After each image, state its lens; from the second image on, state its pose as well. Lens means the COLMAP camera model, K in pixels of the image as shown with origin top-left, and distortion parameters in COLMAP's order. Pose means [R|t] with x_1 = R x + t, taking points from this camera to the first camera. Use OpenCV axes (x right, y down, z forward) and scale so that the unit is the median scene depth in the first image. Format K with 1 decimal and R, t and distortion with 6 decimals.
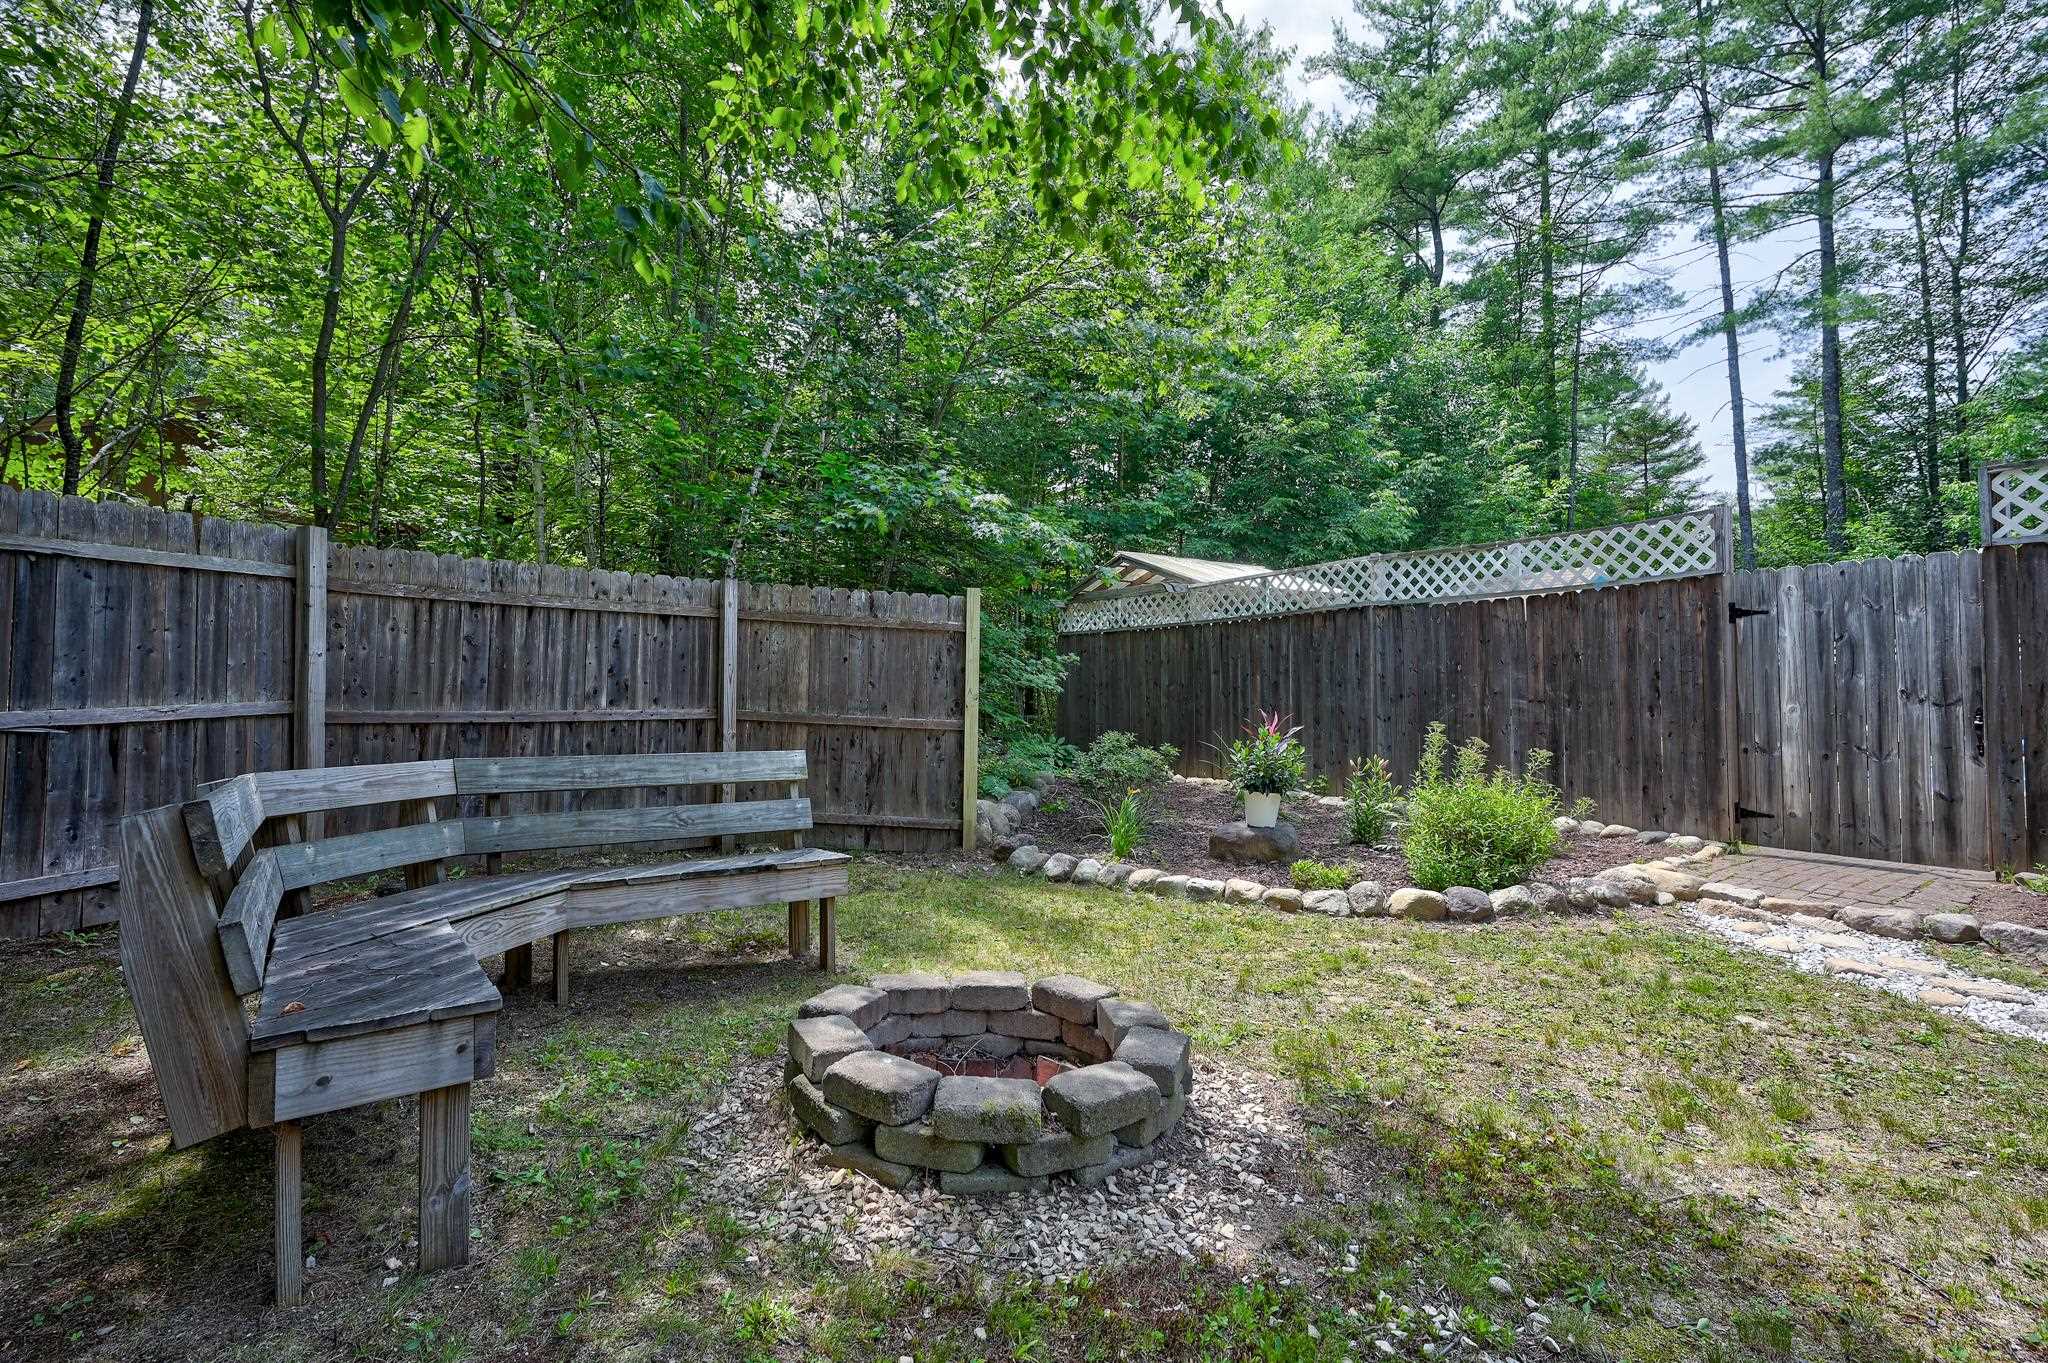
lens RADIAL K [[917.2, 0, 1041.3], [0, 917.2, 687.6], [0, 0, 1]] dist [0.000157, 0.000259]
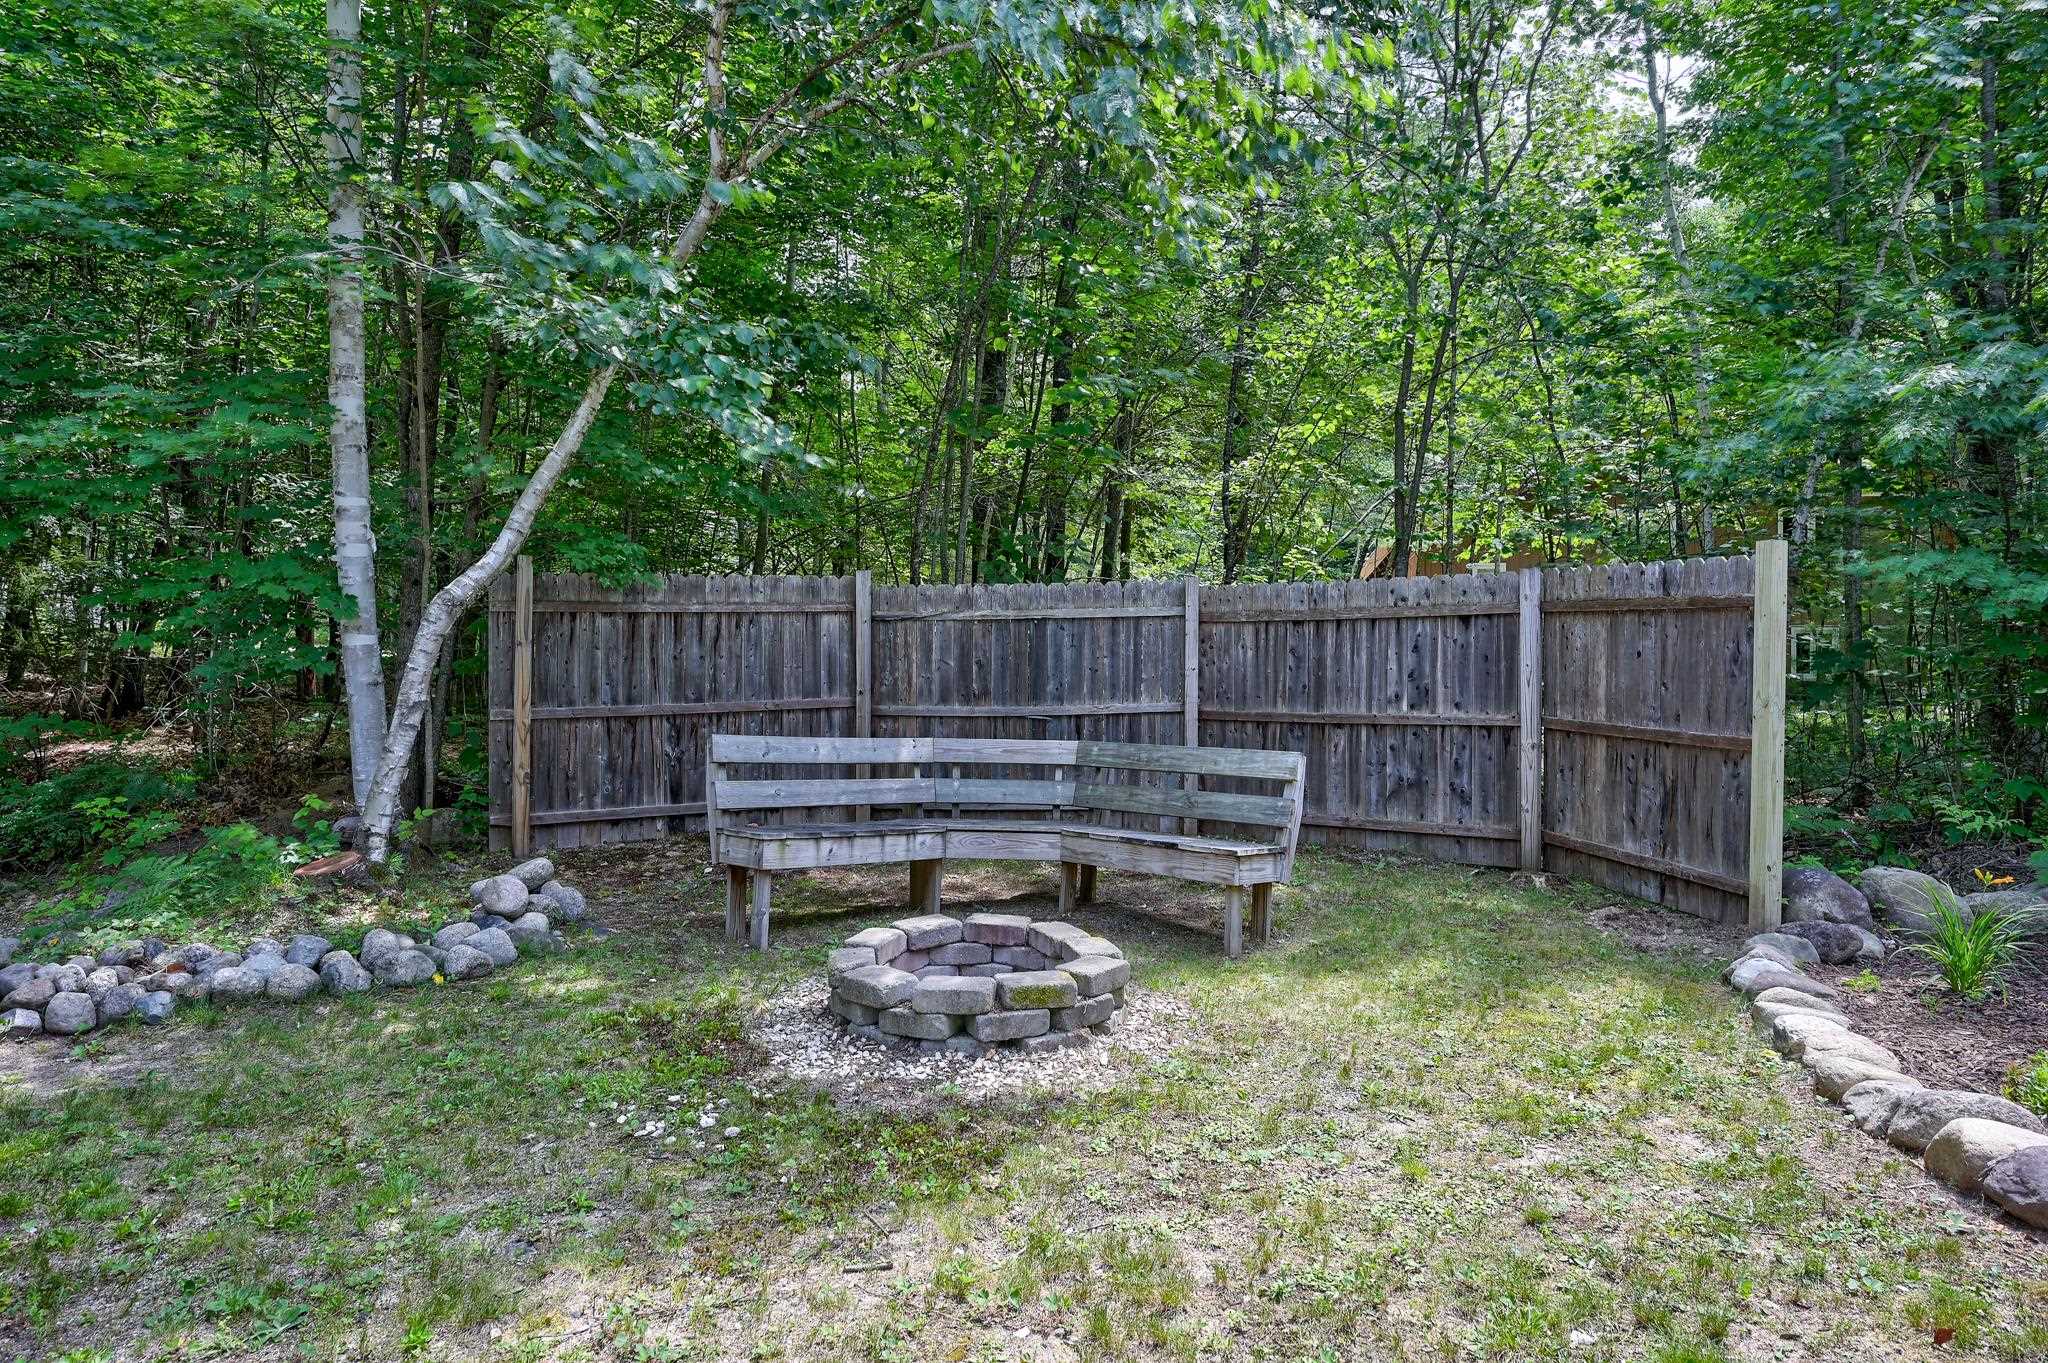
lens RADIAL K [[1175.8, 0, 1015.4], [0, 1175.8, 684.2], [0, 0, 1]] dist [0.022132, -0.002608]
pose [[0.201161, -0.009585, -0.979511, 0.742281], [0.005583, 0.999947, -0.008638, 0.000582], [0.979542, -0.003731, 0.201204, 0.317376]]
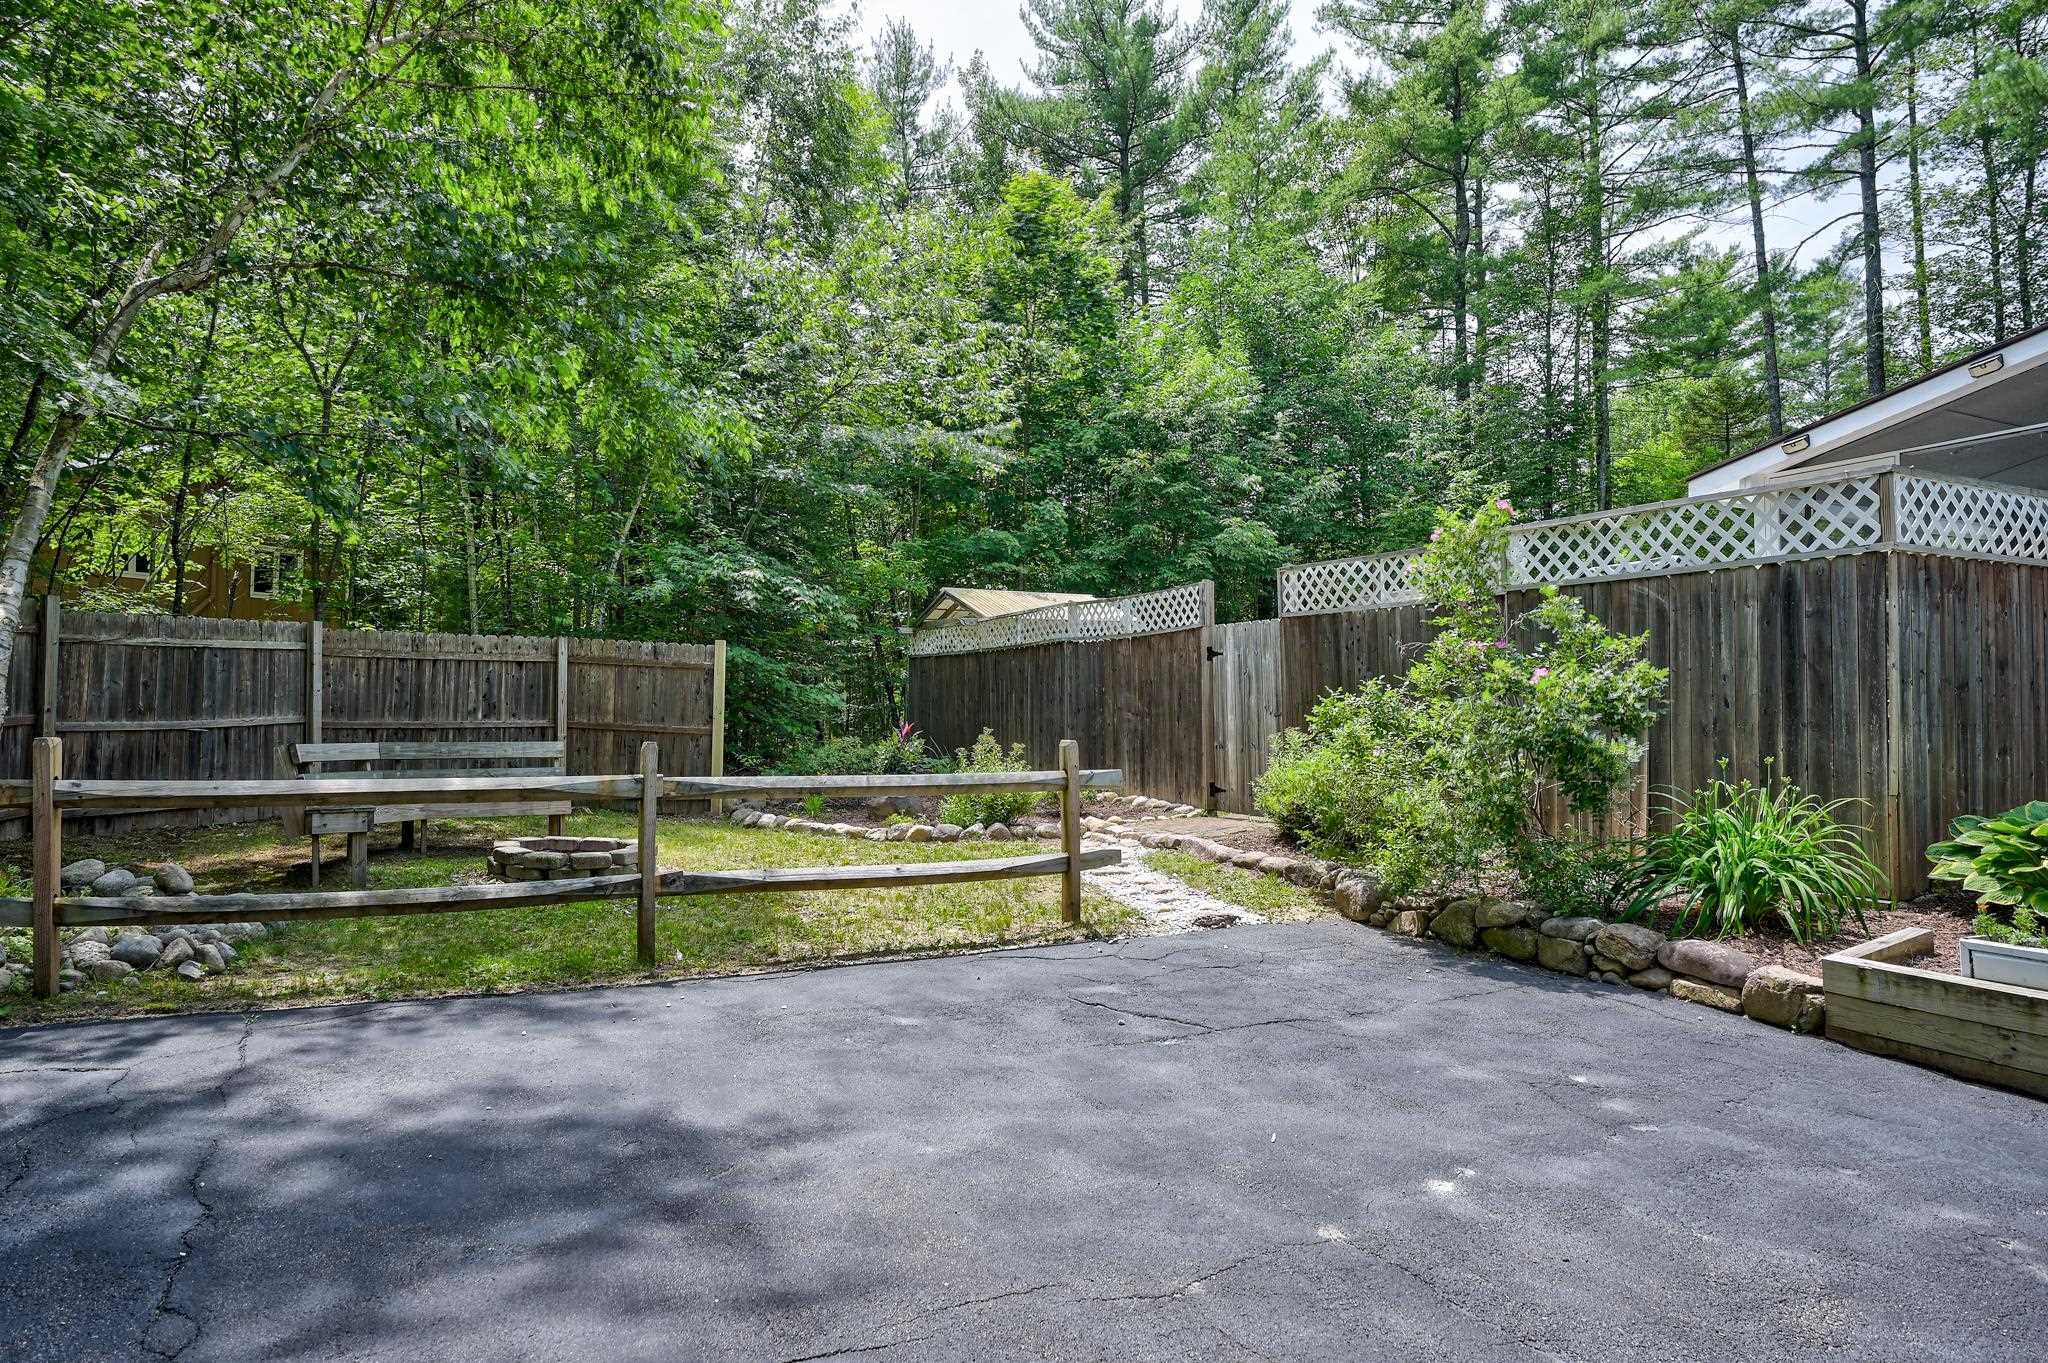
lens RADIAL K [[1175.8, 0, 1020.5], [0, 1175.8, 686.1], [0, 0, 1]] dist [0.022132, -0.002608]
pose [[0.992982, -0.004714, -0.118171, 0.733796], [0.004405, 0.999986, -0.002875, -0.026643], [0.118183, 0.002334, 0.992989, -0.982019]]
